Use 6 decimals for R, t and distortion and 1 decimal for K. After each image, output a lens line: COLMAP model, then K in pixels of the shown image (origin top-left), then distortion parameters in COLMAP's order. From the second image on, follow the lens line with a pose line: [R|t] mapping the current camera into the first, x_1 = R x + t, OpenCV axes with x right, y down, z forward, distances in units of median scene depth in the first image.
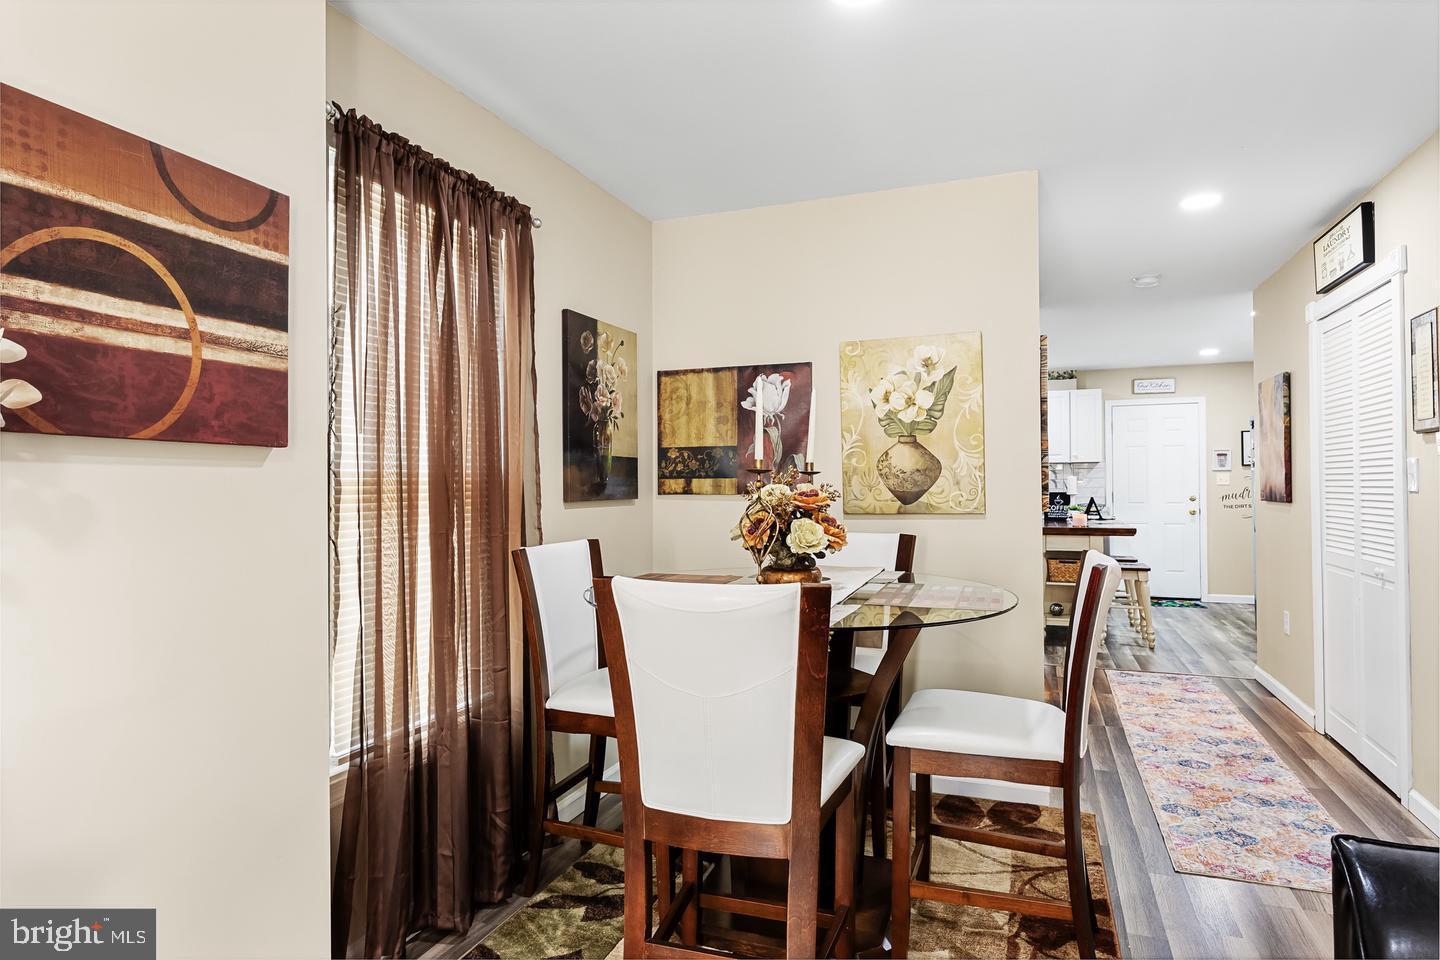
lens RADIAL K [[830.9, 0, 720.8], [0, 830.9, 486.4], [0, 0, 1]] dist [0.025755, 0.000143]
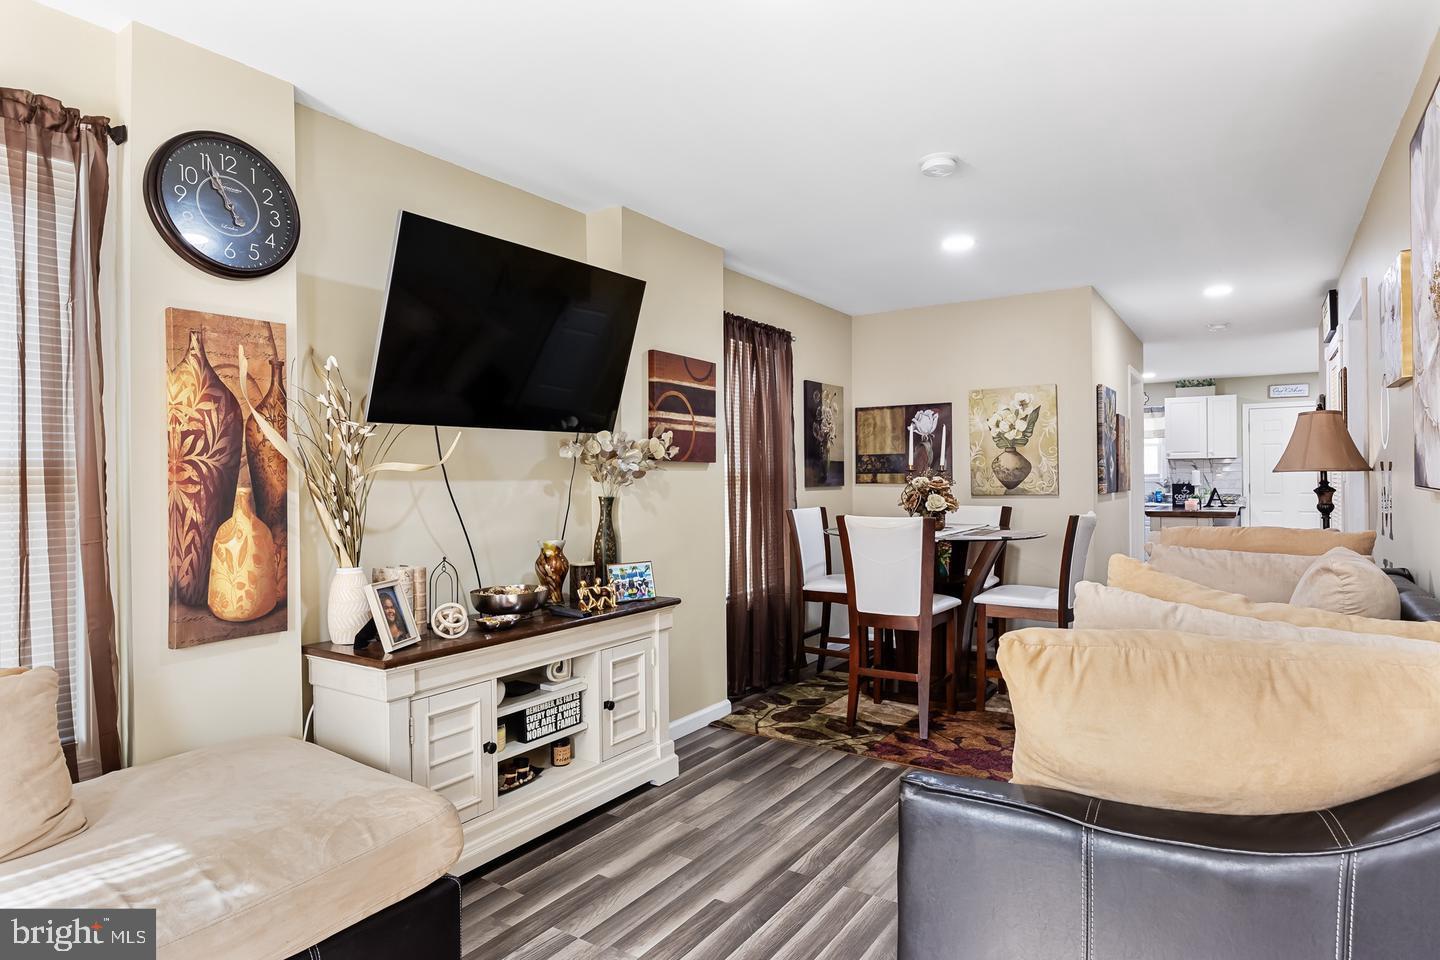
lens RADIAL K [[830.9, 0, 721.4], [0, 830.9, 481.0], [0, 0, 1]] dist [0.025755, 0.000143]
pose [[0.976695, -0.000011, -0.214633, 0.019885], [0.000402, 0.999998, 0.001777, 0.002145], [0.214633, -0.001822, 0.976693, -0.741393]]
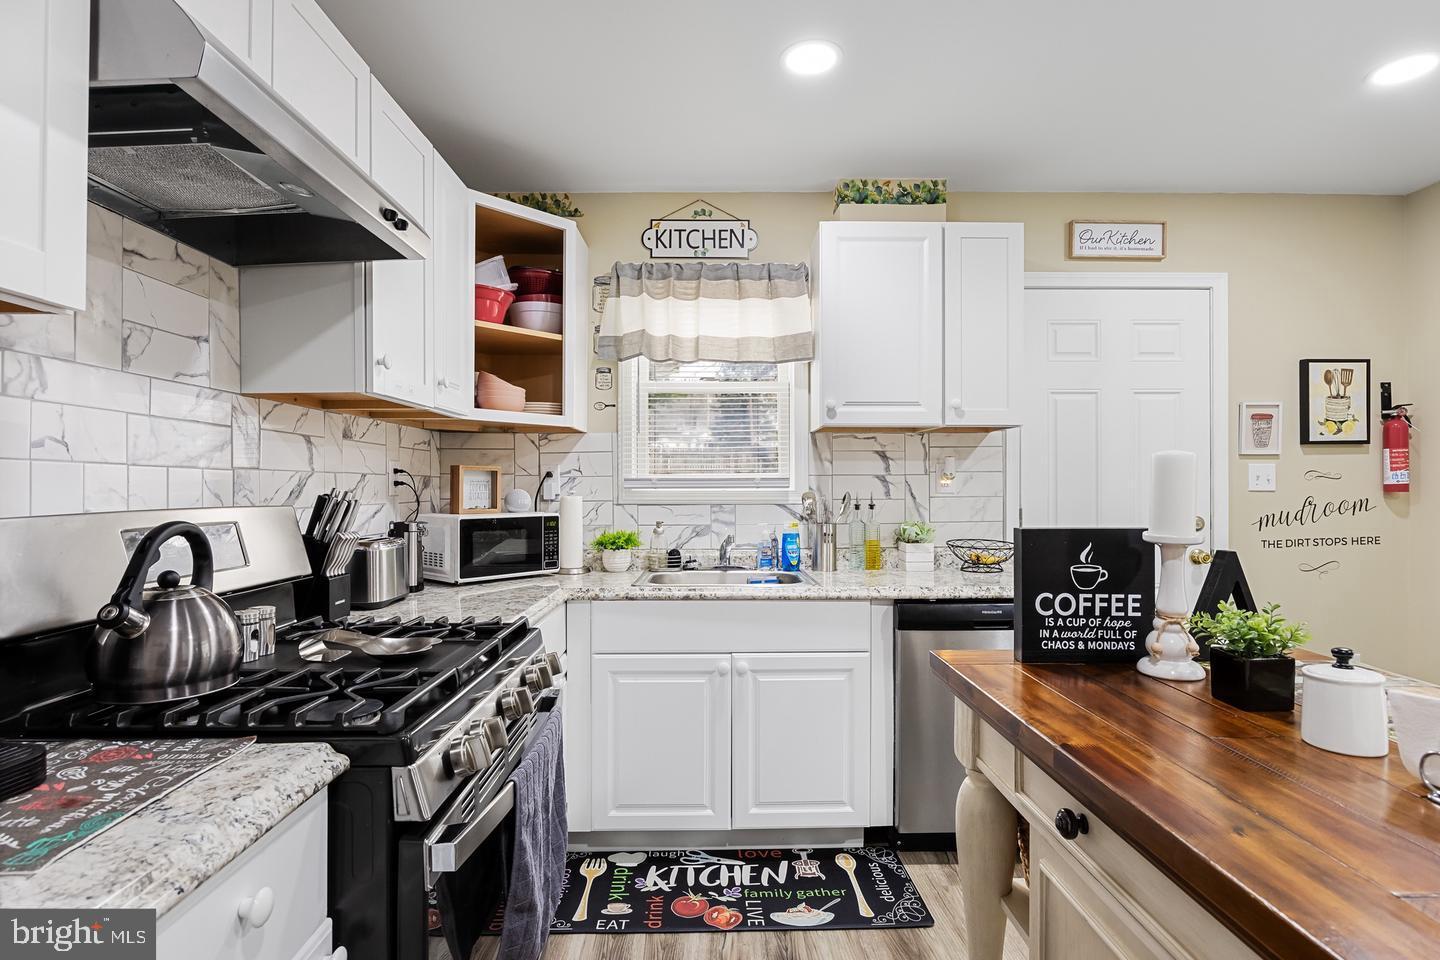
lens RADIAL K [[730.2, 0, 718.1], [0, 730.2, 474.2], [0, 0, 1]] dist [-0.001525, 0.000410]
pose [[0.932619, 0.014379, 0.360575, 0.563612], [-0.011140, 0.999877, -0.011060, -0.008370], [-0.360689, 0.006298, 0.932665, 1.924610]]
